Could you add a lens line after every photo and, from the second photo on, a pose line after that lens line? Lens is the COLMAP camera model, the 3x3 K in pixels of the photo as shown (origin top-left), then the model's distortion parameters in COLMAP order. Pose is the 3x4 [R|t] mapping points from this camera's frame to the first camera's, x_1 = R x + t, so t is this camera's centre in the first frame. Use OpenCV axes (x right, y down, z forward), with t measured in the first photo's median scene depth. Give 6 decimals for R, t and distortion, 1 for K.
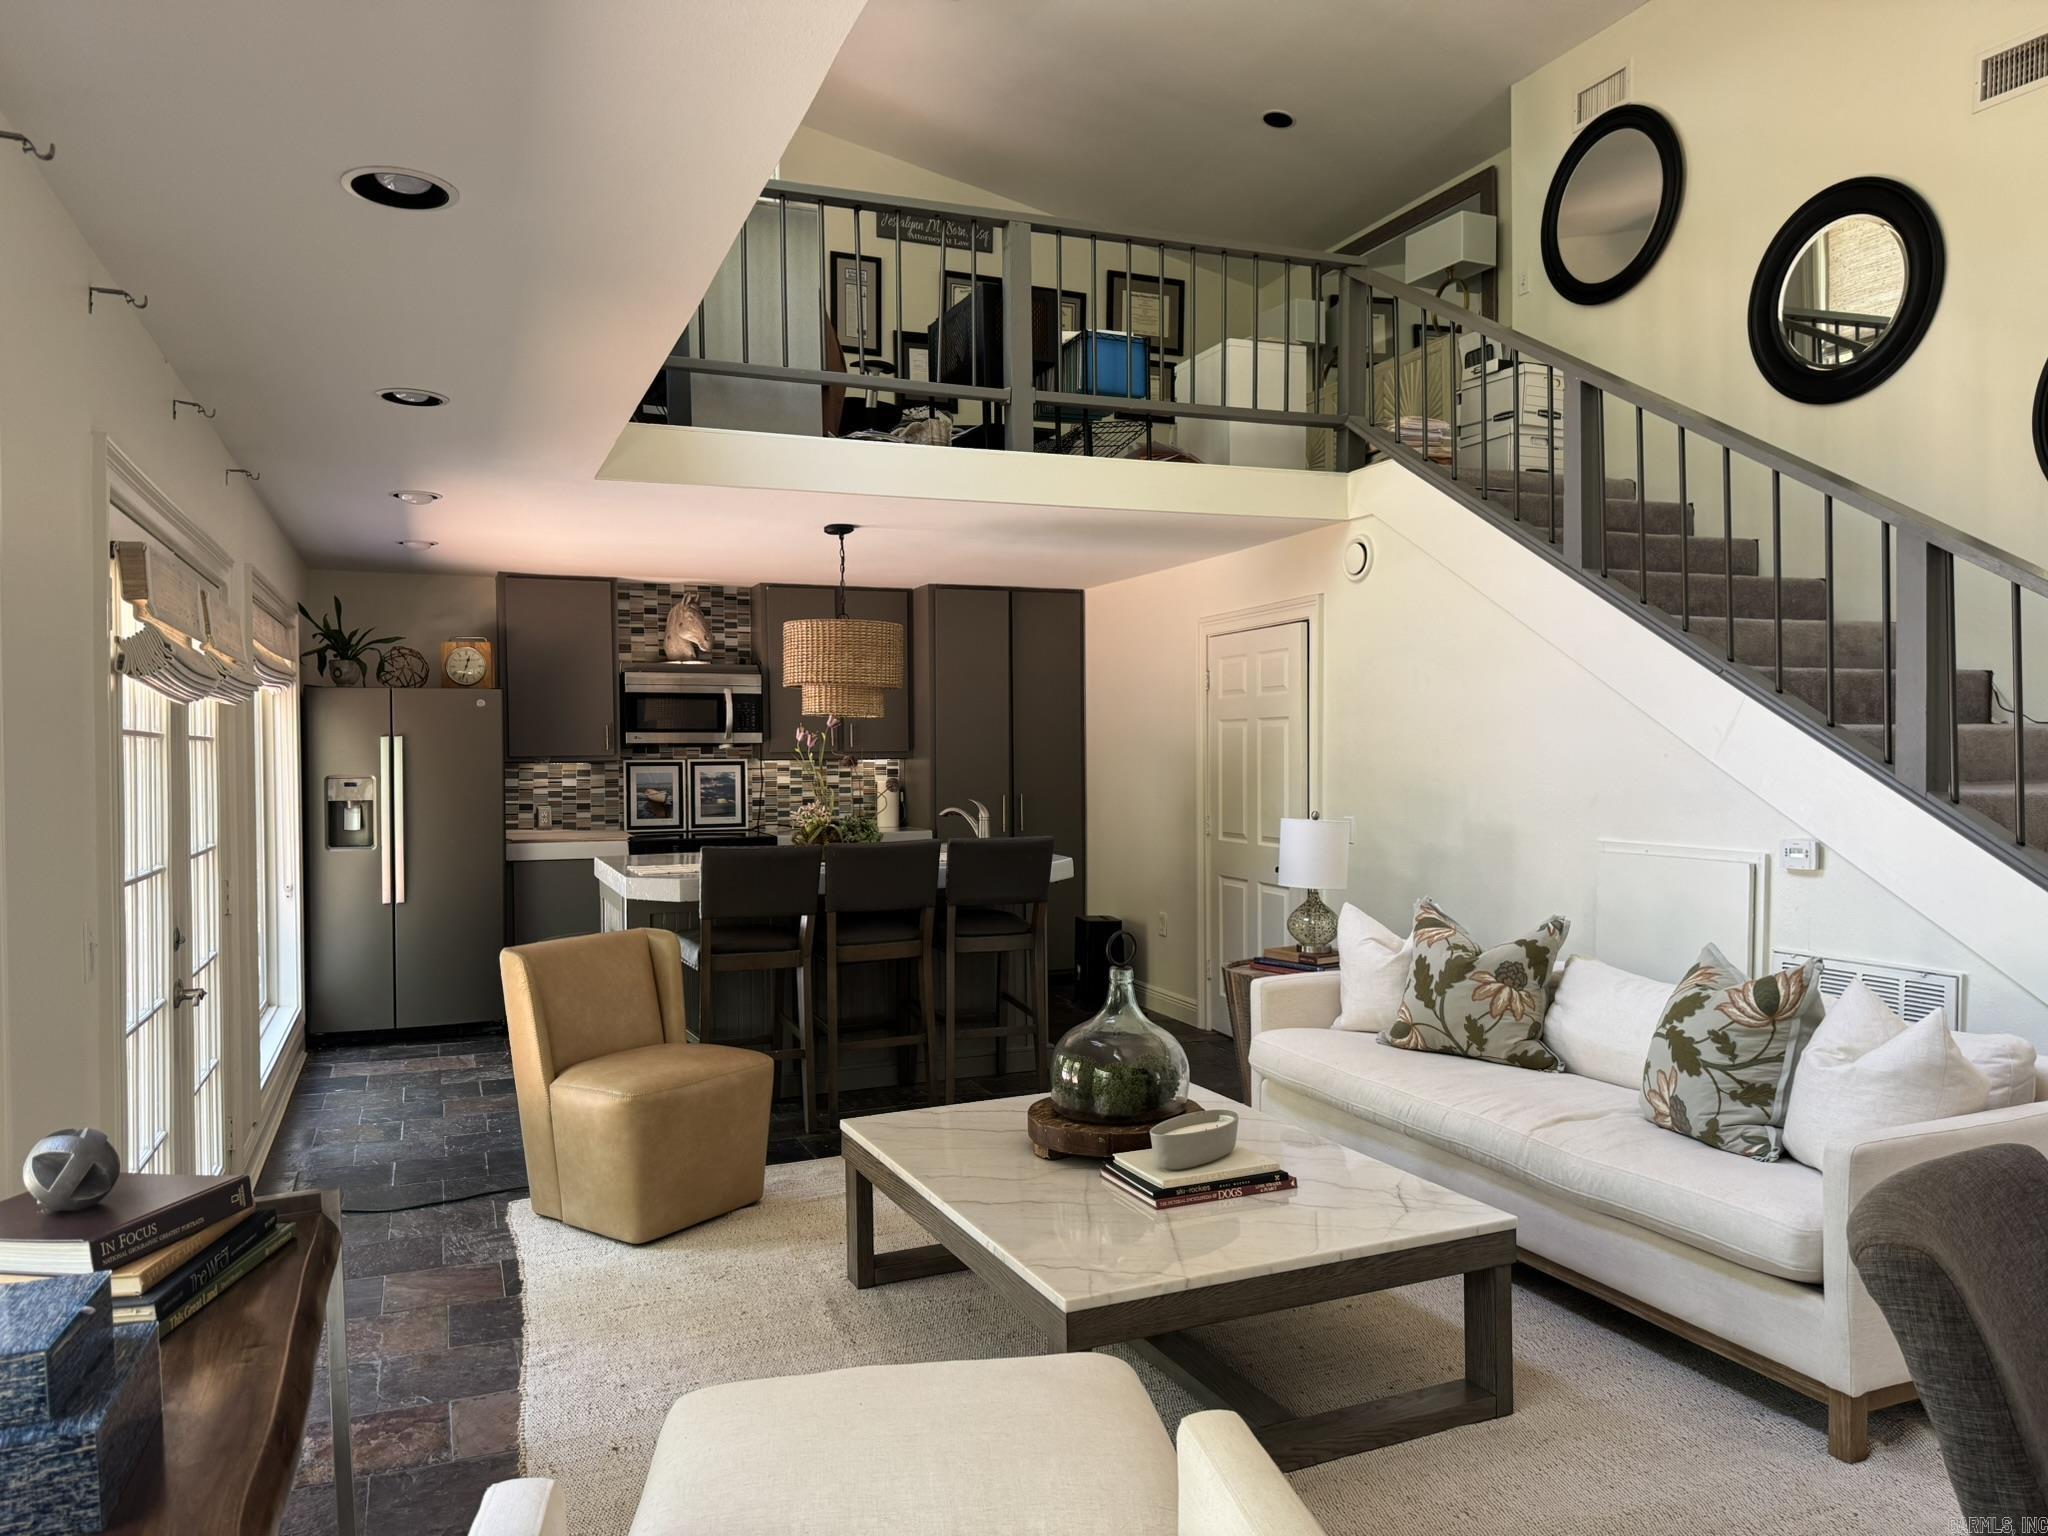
lens RADIAL K [[1440.9, 0, 1018.8], [0, 1440.9, 766.7], [0, 0, 1]] dist [0.040811, -0.047491]
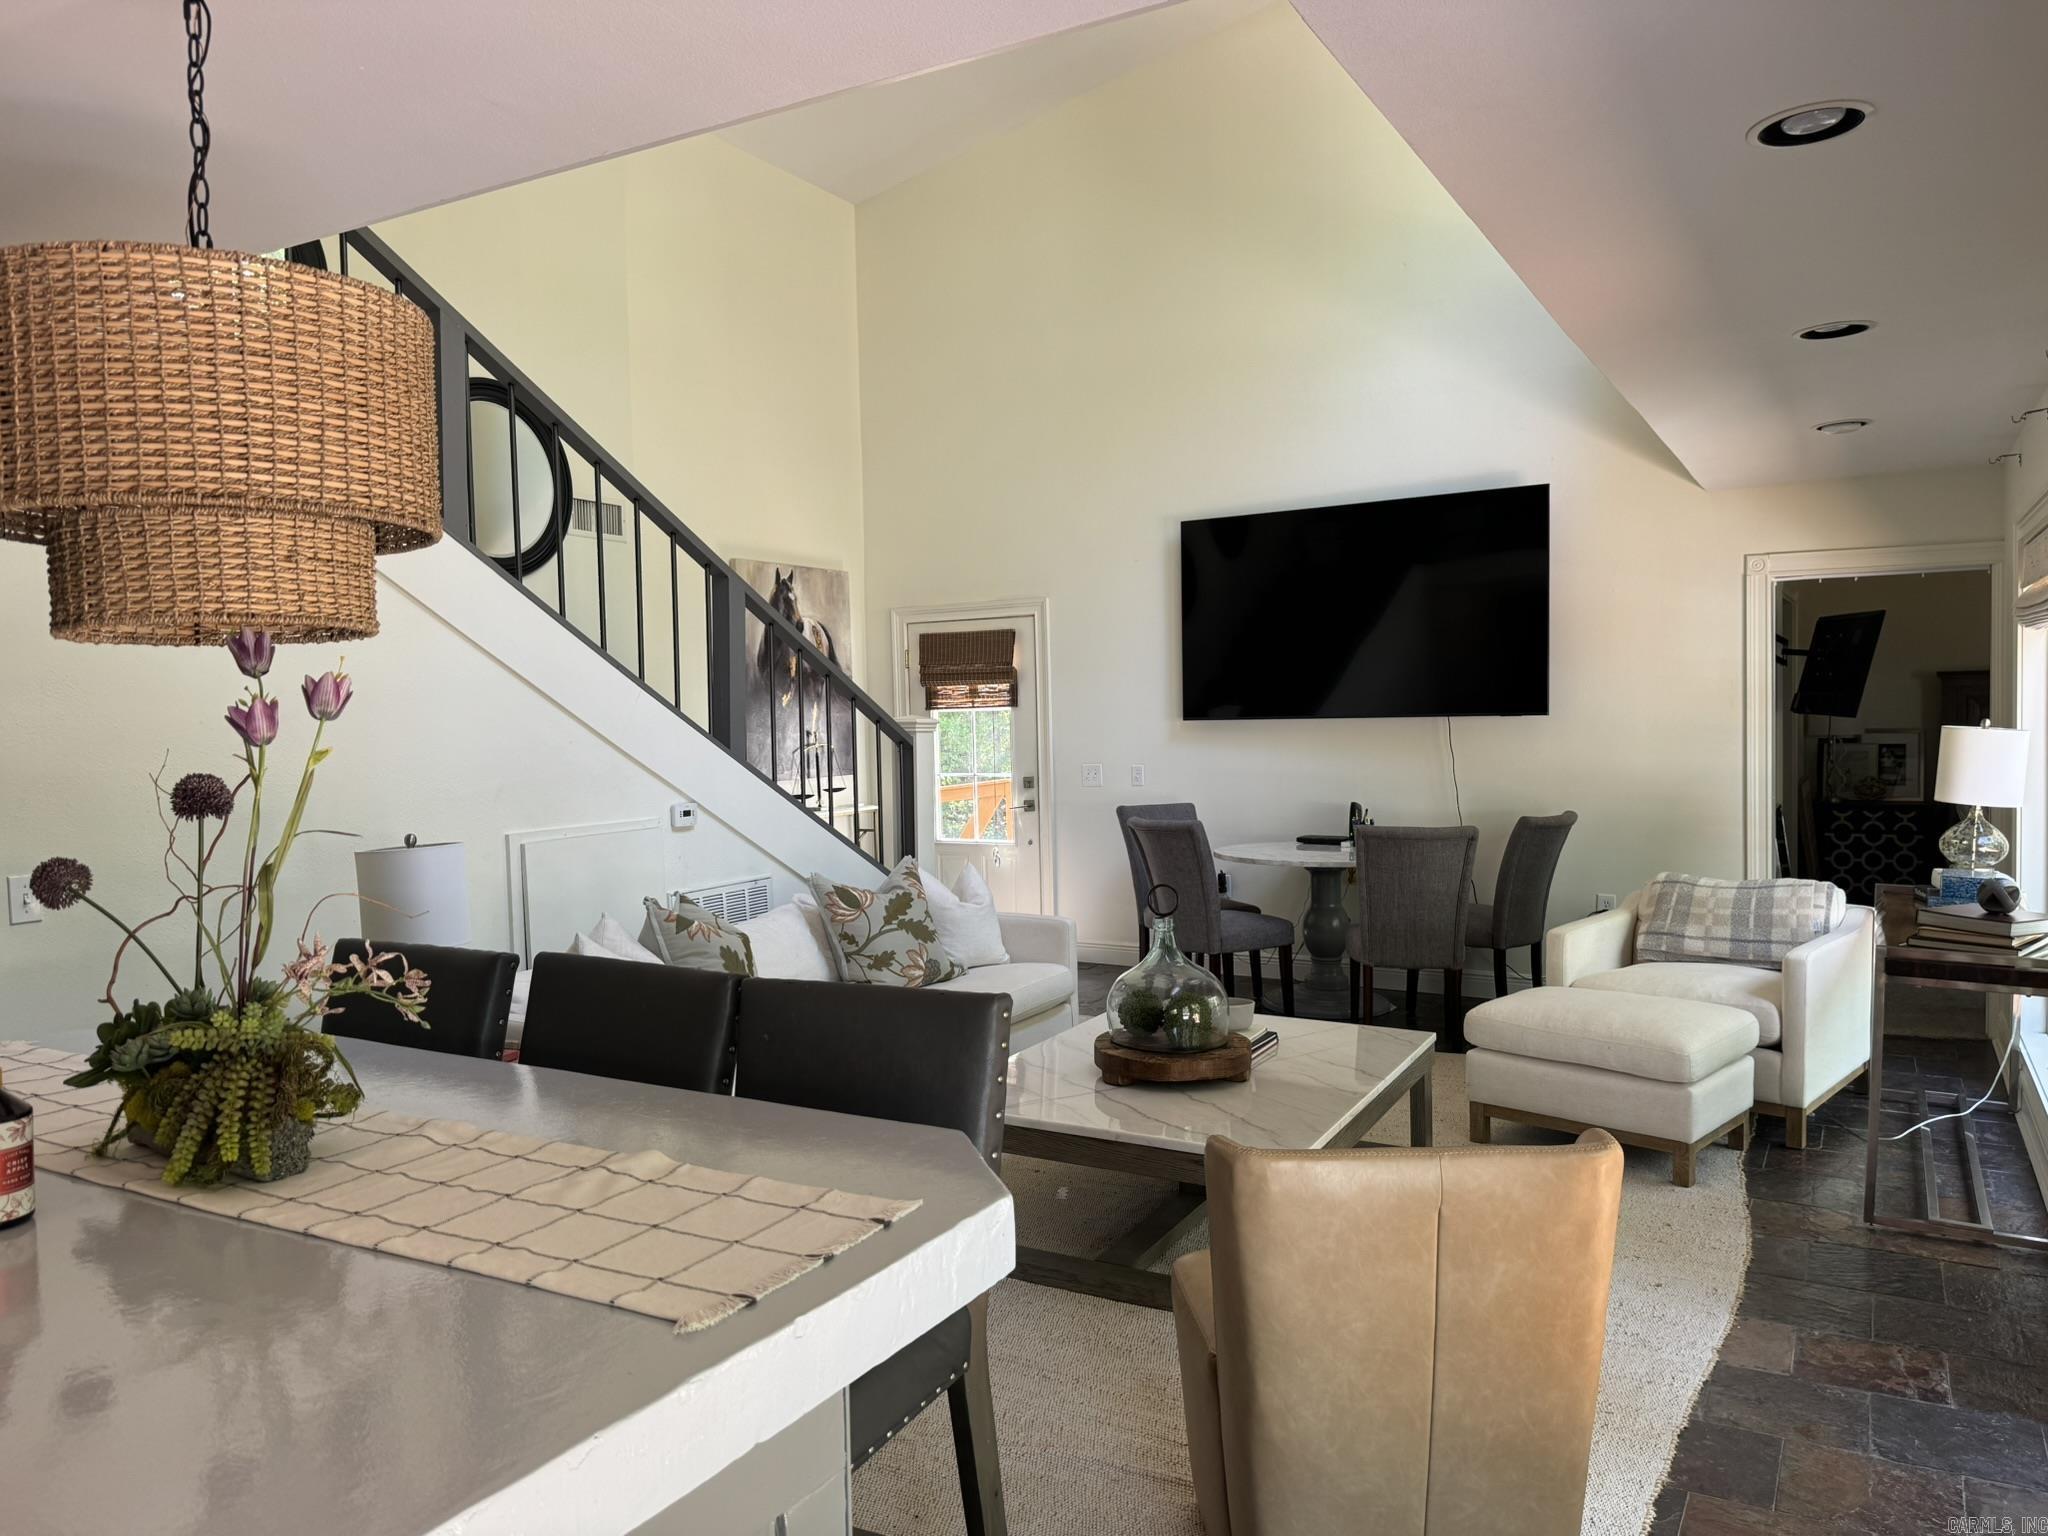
lens RADIAL K [[1440.9, 0, 1004.4], [0, 1440.9, 760.6], [0, 0, 1]] dist [0.040811, -0.047491]
pose [[-0.601891, -0.014584, 0.798445, -0.343534], [0.031236, 0.998638, 0.041787, -0.016420], [-0.797967, 0.050091, -0.600616, 0.804926]]
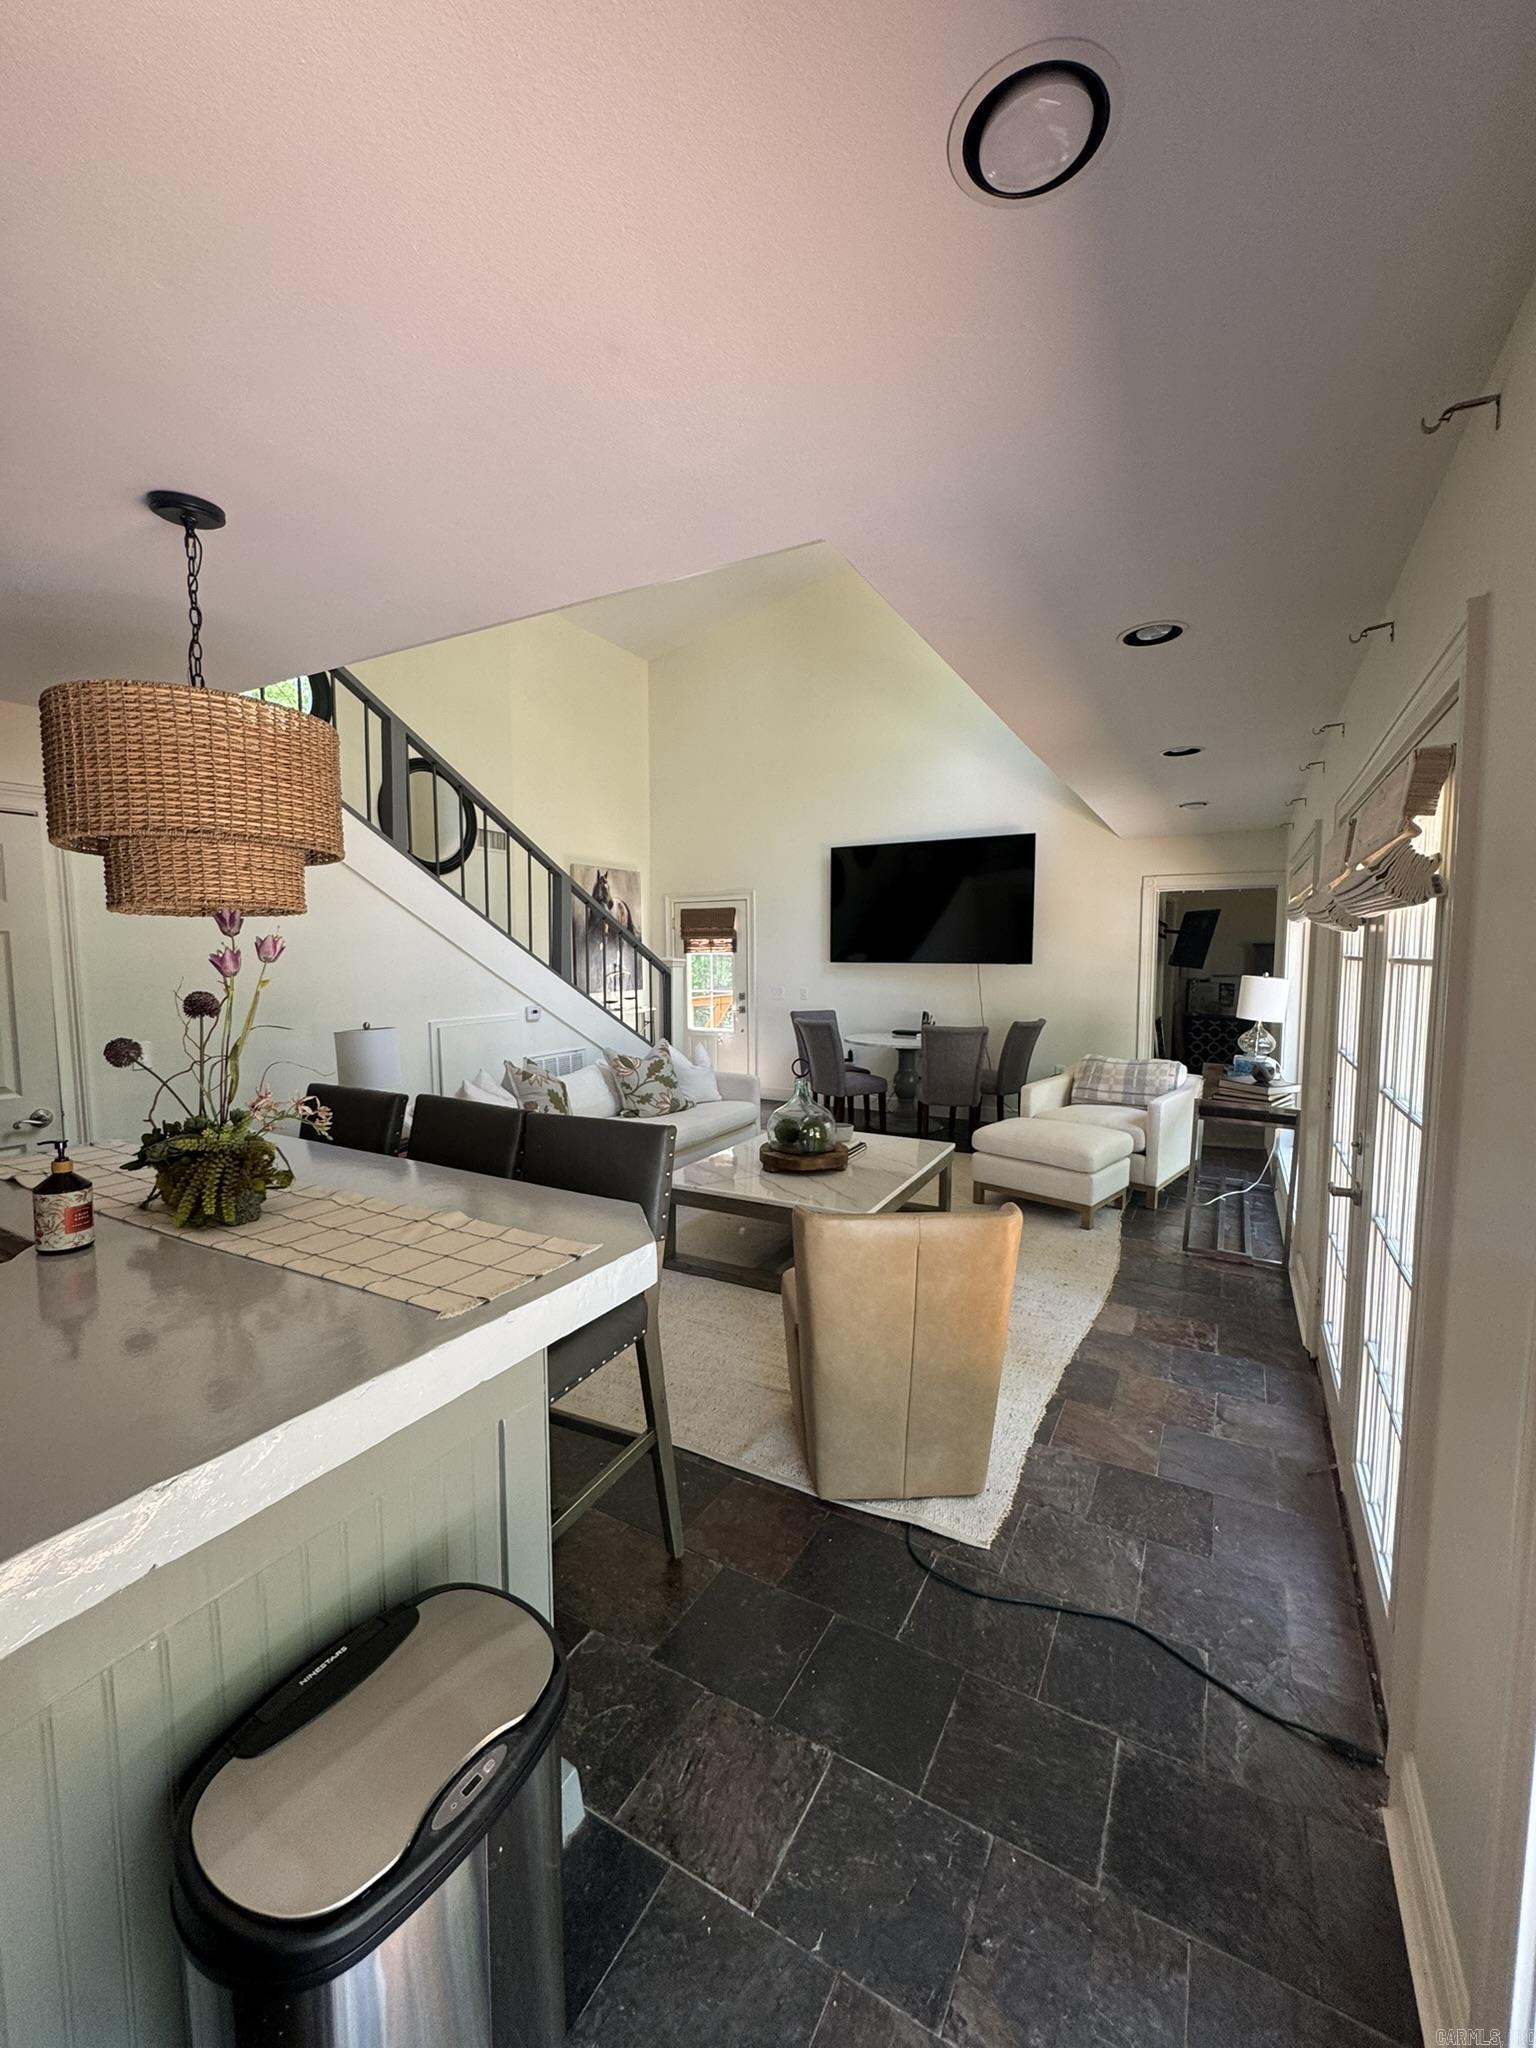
lens RADIAL K [[822.4, 0, 760.4], [0, 822.4, 1013.4], [0, 0, 1]] dist [-0.003374, -0.000114]
pose [[-0.617975, -0.055857, 0.784211, -0.354706], [0.011895, 0.996695, 0.080365, -0.018894], [-0.786108, 0.058991, -0.615268, 0.787439]]
